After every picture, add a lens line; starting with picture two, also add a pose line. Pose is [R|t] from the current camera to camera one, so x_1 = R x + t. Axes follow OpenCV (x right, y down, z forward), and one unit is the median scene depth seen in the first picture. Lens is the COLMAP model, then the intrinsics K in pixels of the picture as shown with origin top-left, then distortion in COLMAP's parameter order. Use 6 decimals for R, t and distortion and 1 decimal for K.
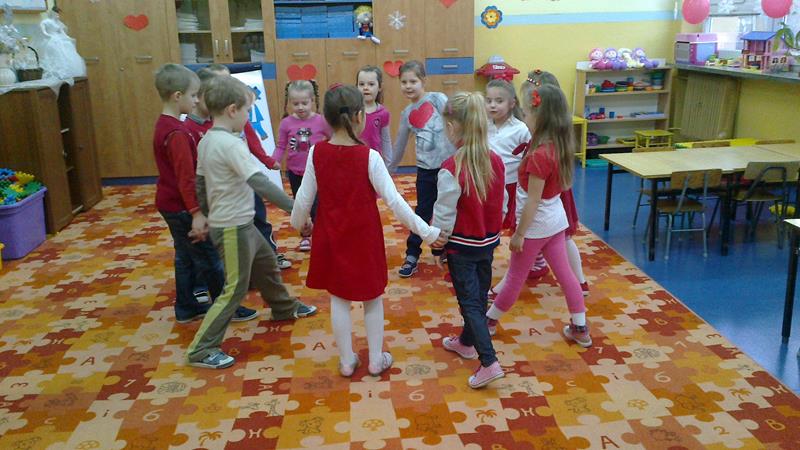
lens RADIAL K [[716.1, 0, 409.6], [0, 716.1, 227.1], [0, 0, 1]] dist [0.047582, -0.116402]
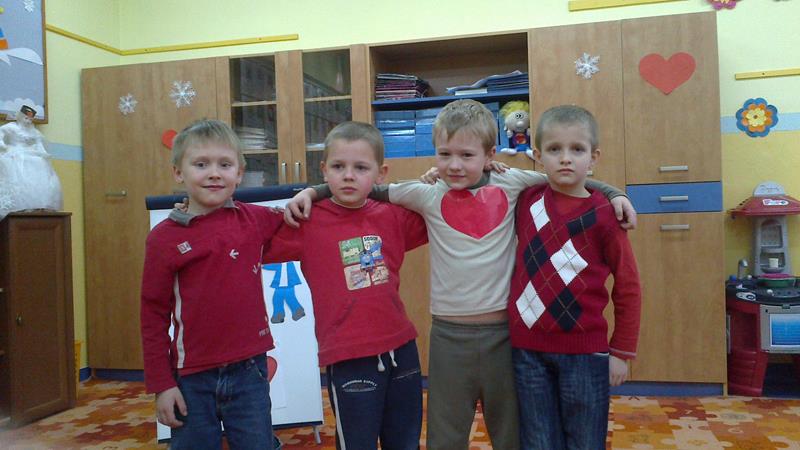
lens RADIAL K [[785.6, 0, 371.6], [0, 785.6, 224.6], [0, 0, 1]] dist [-0.017542, 0.000000]
pose [[0.932900, -0.004368, -0.360109, 0.057779], [-0.092495, 0.963478, -0.251306, -0.036433], [0.348054, 0.267752, 0.898425, 0.406347]]
